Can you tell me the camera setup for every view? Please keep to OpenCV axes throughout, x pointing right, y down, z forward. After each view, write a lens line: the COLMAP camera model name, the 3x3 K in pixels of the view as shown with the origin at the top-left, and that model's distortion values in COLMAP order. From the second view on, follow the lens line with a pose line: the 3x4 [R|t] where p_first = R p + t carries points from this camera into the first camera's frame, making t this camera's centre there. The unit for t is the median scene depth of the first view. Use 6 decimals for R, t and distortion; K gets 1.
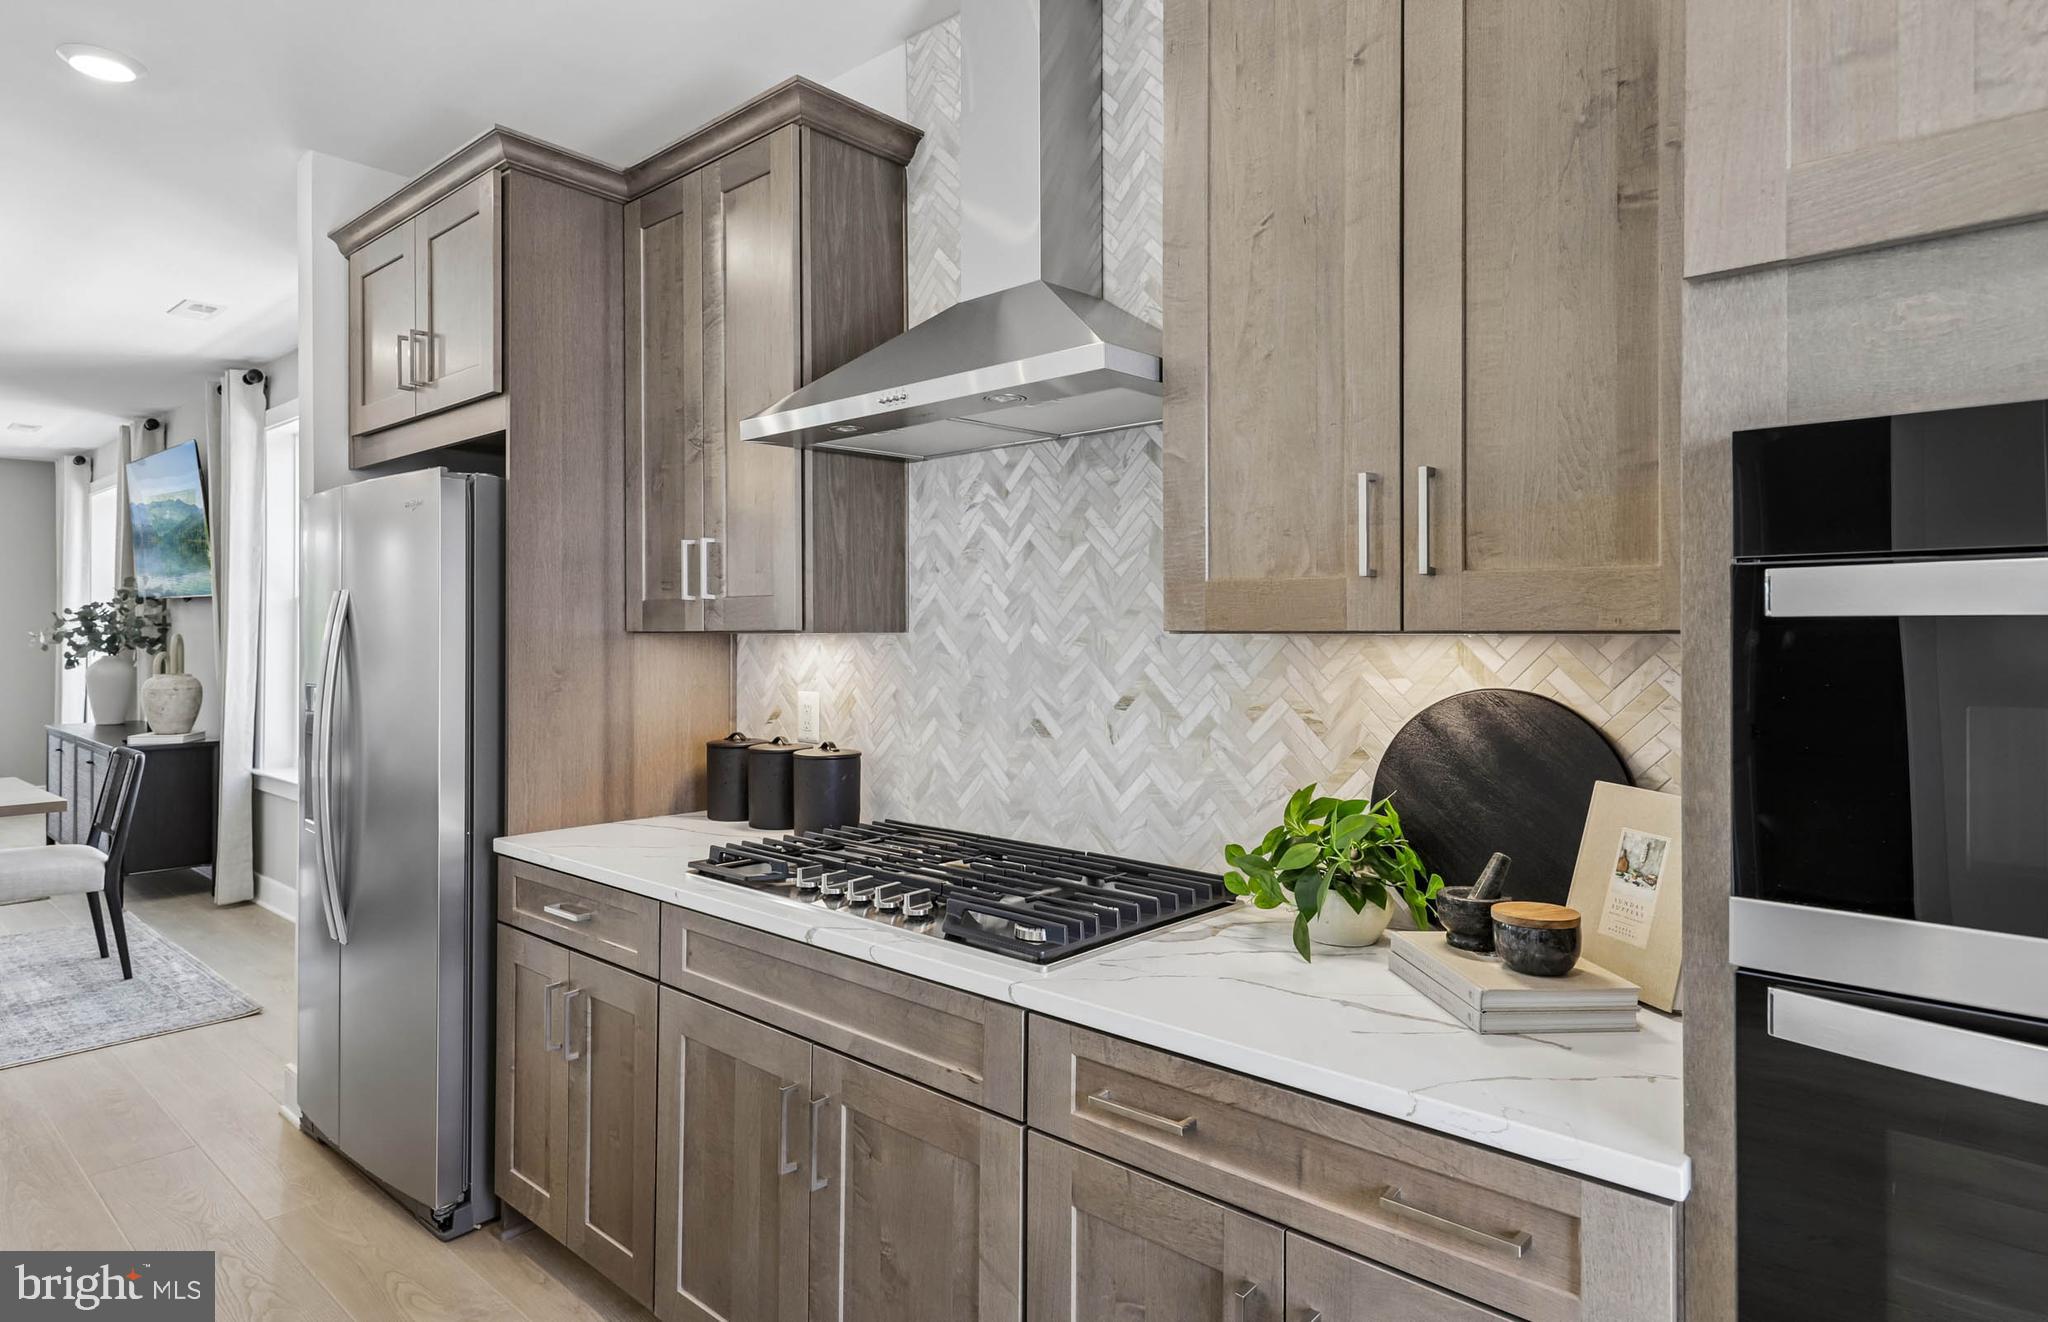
lens RADIAL K [[1140.5, 0, 1024.0], [0, 1140.5, 624.9], [0, 0, 1]] dist [0.002534, 0.000506]
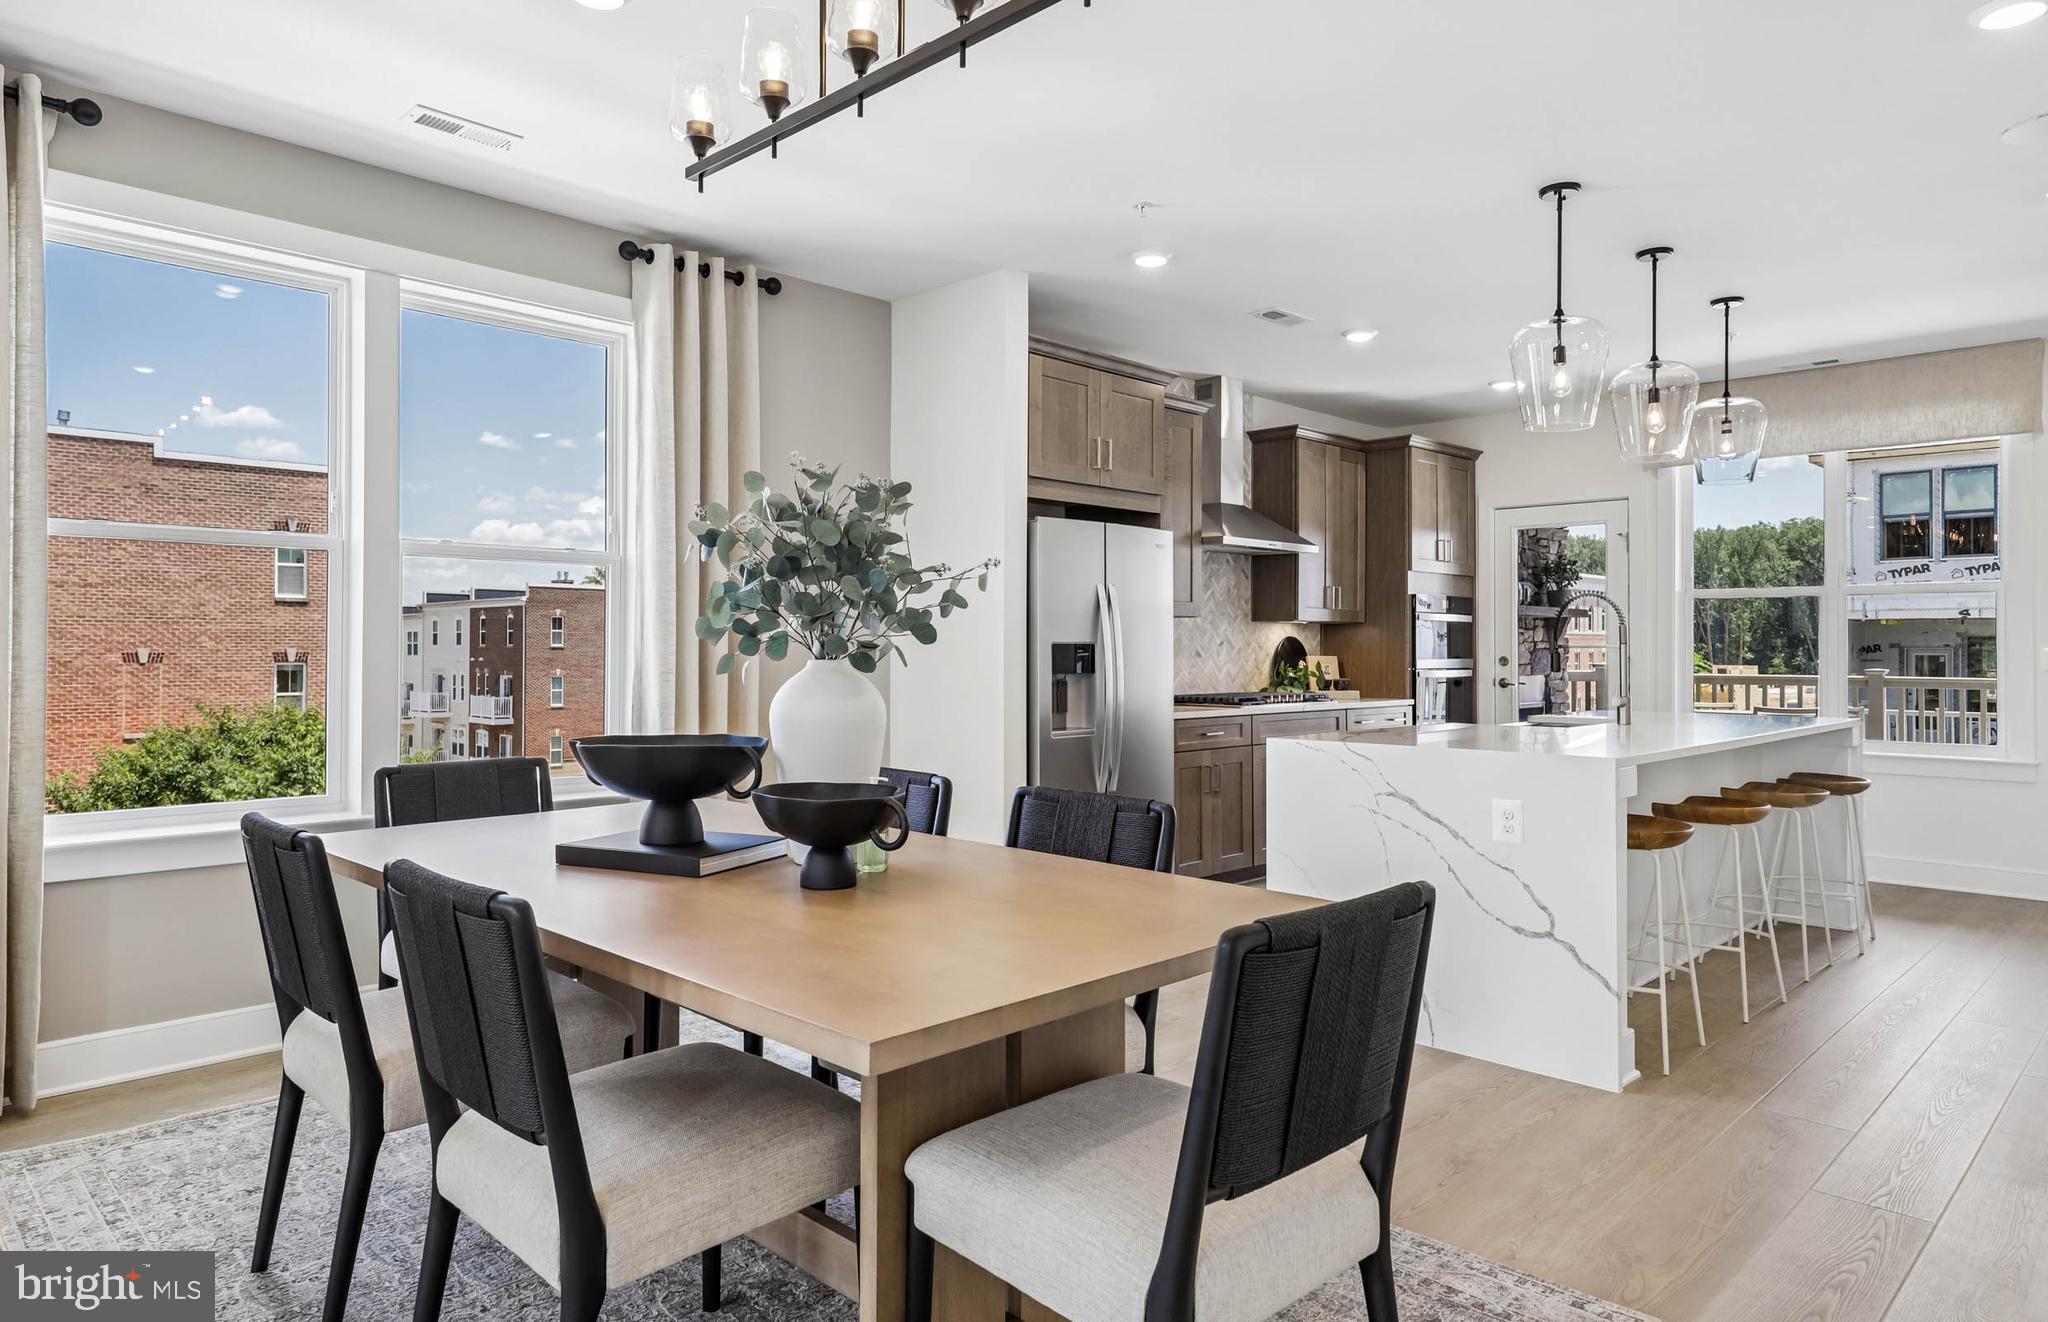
lens RADIAL K [[1230.3, 0, 1021.1], [0, 1230.3, 645.6], [0, 0, 1]] dist [-0.001008, 0.001214]
pose [[0.050330, 0.004783, 0.998721, -1.539158], [-0.005177, 0.999976, -0.004528, 0.043859], [-0.998719, -0.004943, 0.050353, 0.660002]]
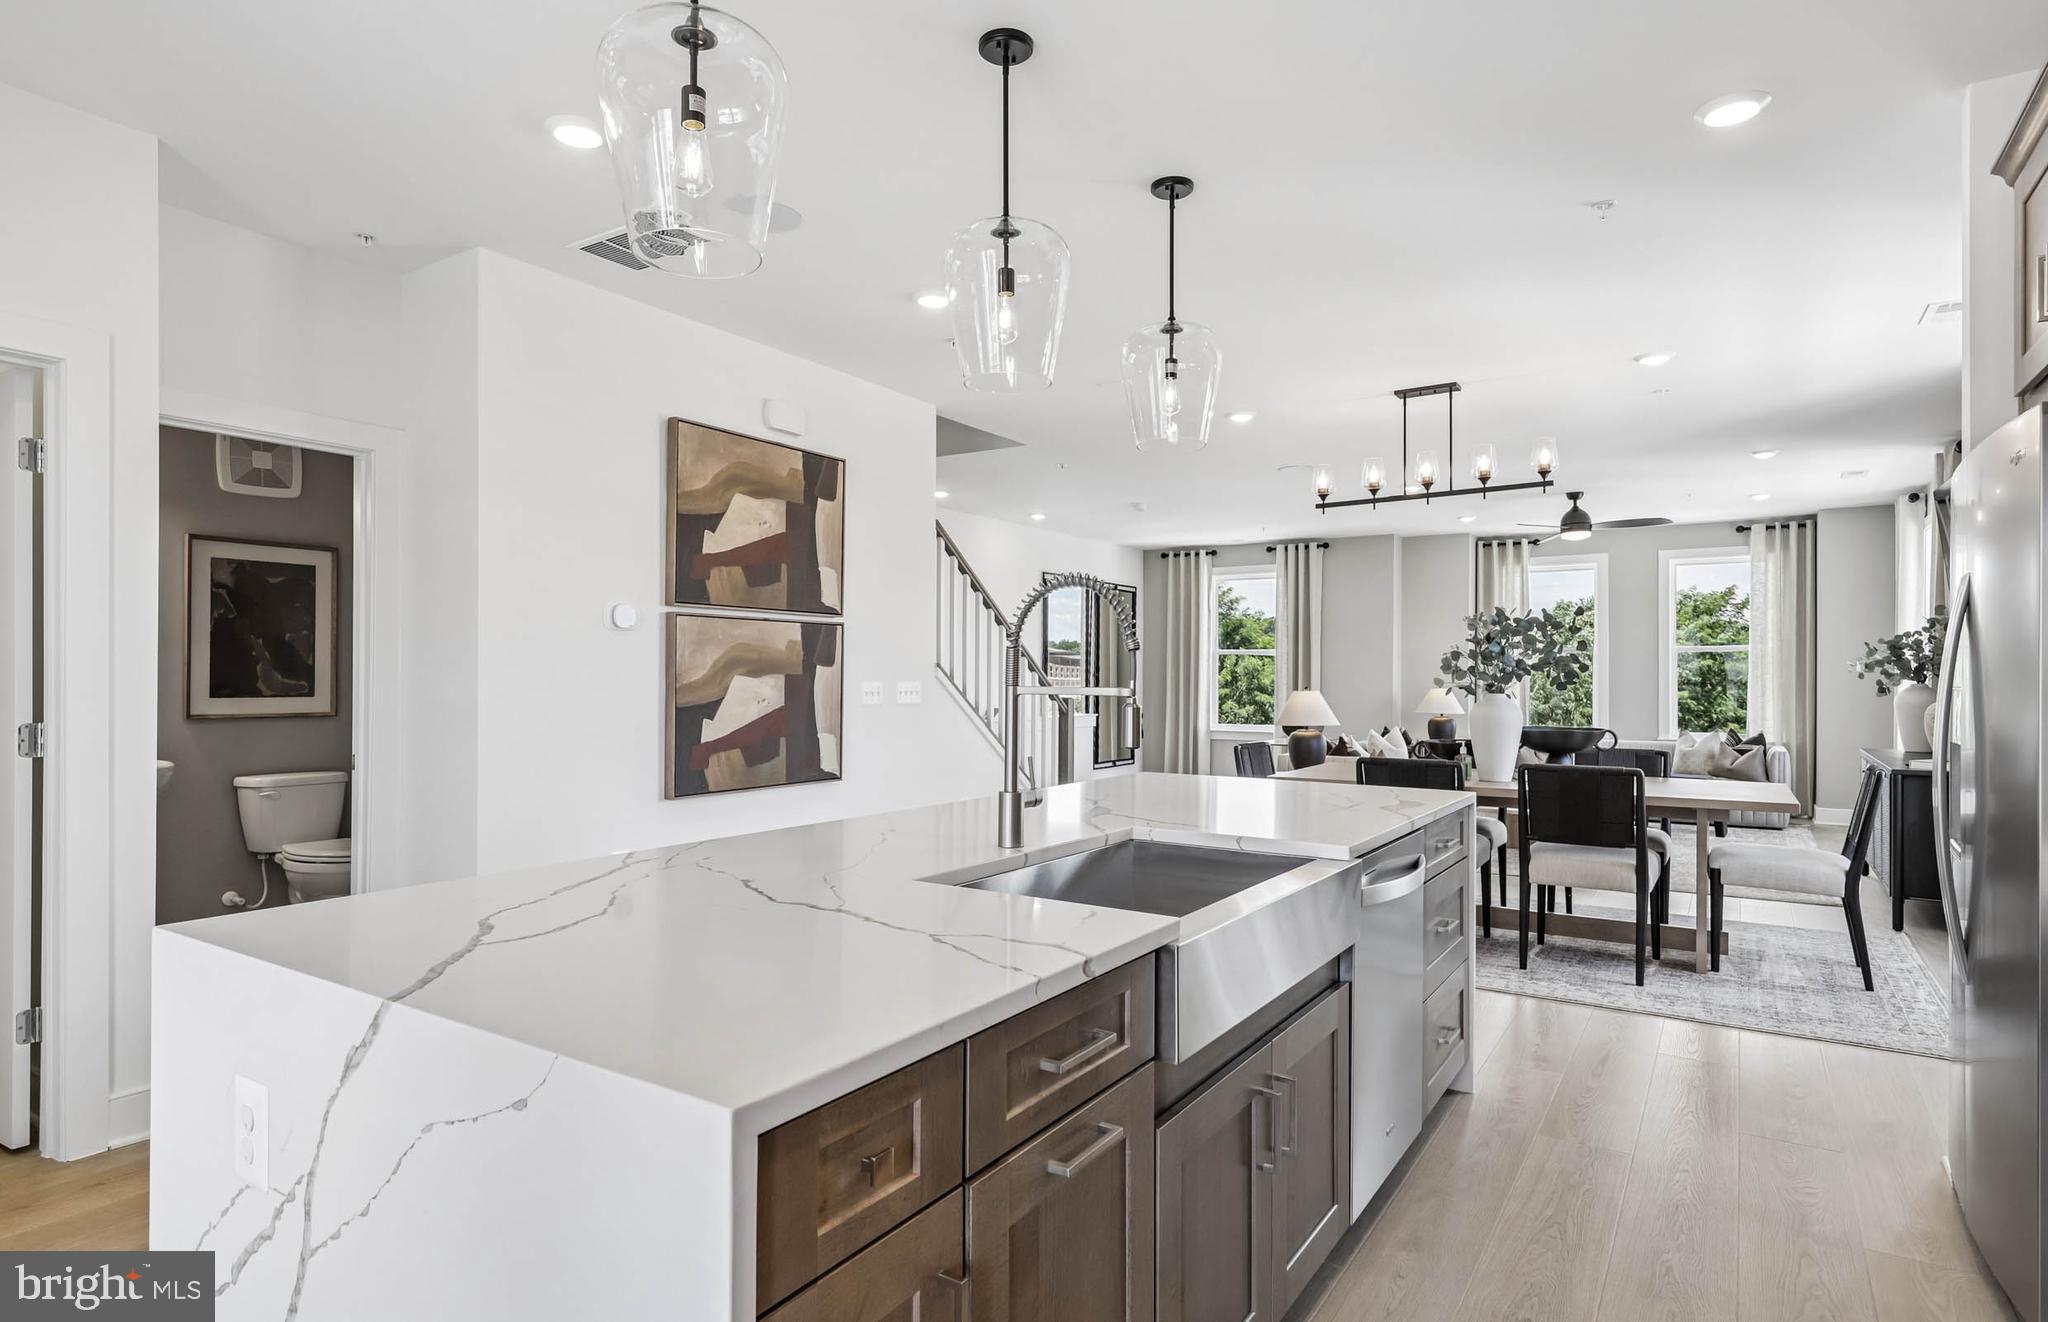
lens RADIAL K [[1106.9, 0, 1013.5], [0, 1106.9, 675.1], [0, 0, 1]] dist [0.004090, 0.001365]
pose [[0.141485, -0.000825, -0.989940, 0.086865], [0.000400, 1.000000, -0.000777, 0.029399], [0.989940, -0.000286, 0.141485, 0.106363]]
